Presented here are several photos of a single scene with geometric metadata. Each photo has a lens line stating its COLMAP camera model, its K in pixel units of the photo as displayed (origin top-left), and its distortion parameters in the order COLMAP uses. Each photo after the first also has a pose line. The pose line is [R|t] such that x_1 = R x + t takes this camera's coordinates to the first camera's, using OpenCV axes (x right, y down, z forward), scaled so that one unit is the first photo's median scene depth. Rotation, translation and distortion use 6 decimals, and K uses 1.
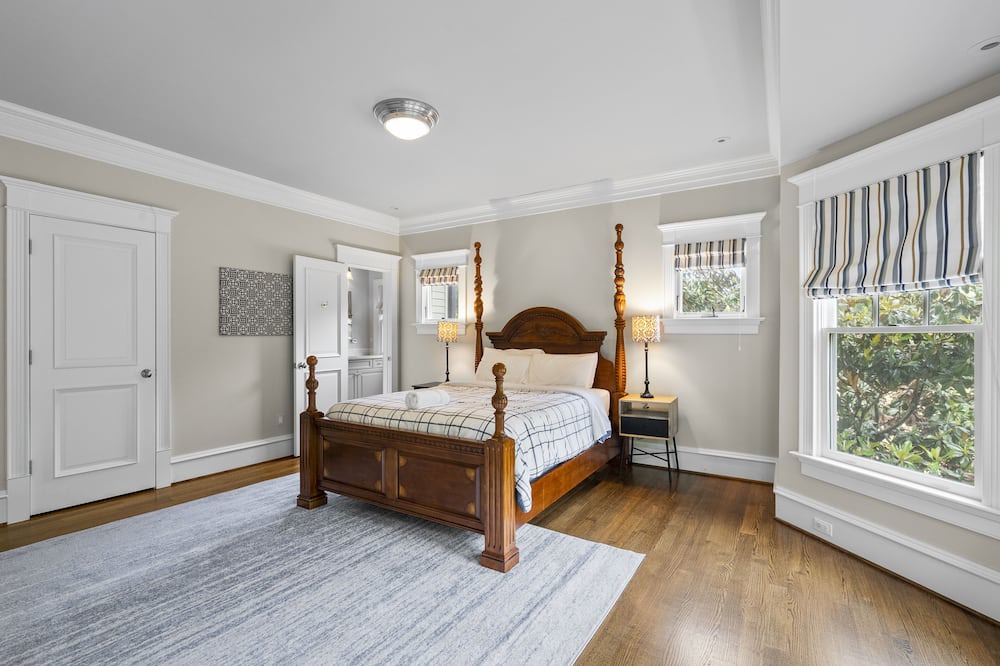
lens RADIAL K [[452.7, 0, 499.0], [0, 452.7, 335.2], [0, 0, 1]] dist [0.002313, 0.000308]
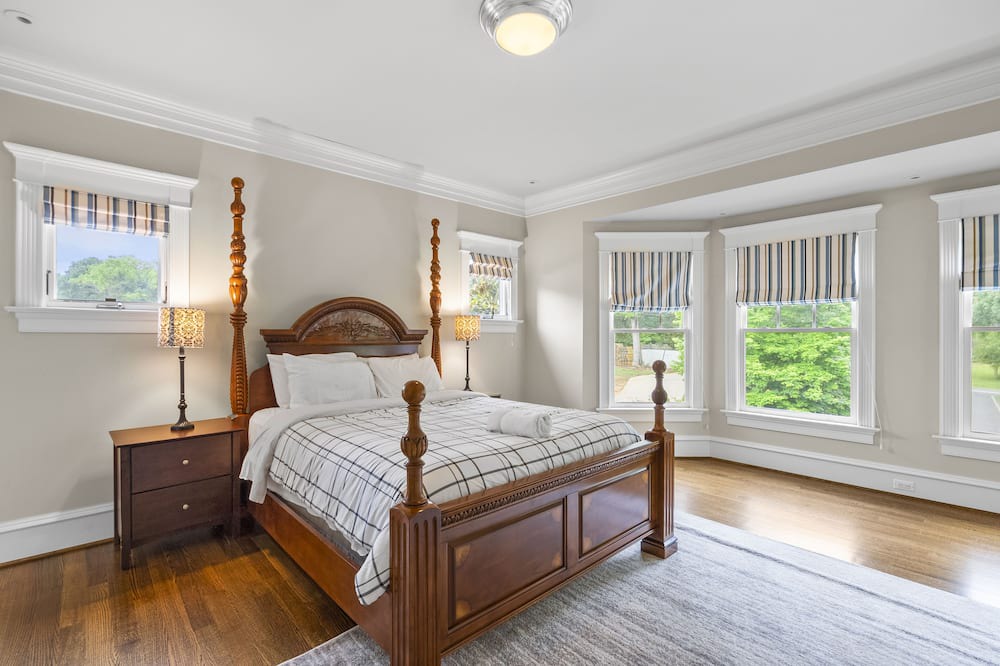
lens RADIAL K [[452.7, 0, 498.9], [0, 452.7, 332.5], [0, 0, 1]] dist [0.002313, 0.000308]
pose [[0.261349, 0.000111, 0.965244, -0.633367], [0.003618, 0.999993, -0.001095, -0.001218], [-0.965238, 0.003778, 0.261347, 0.616289]]
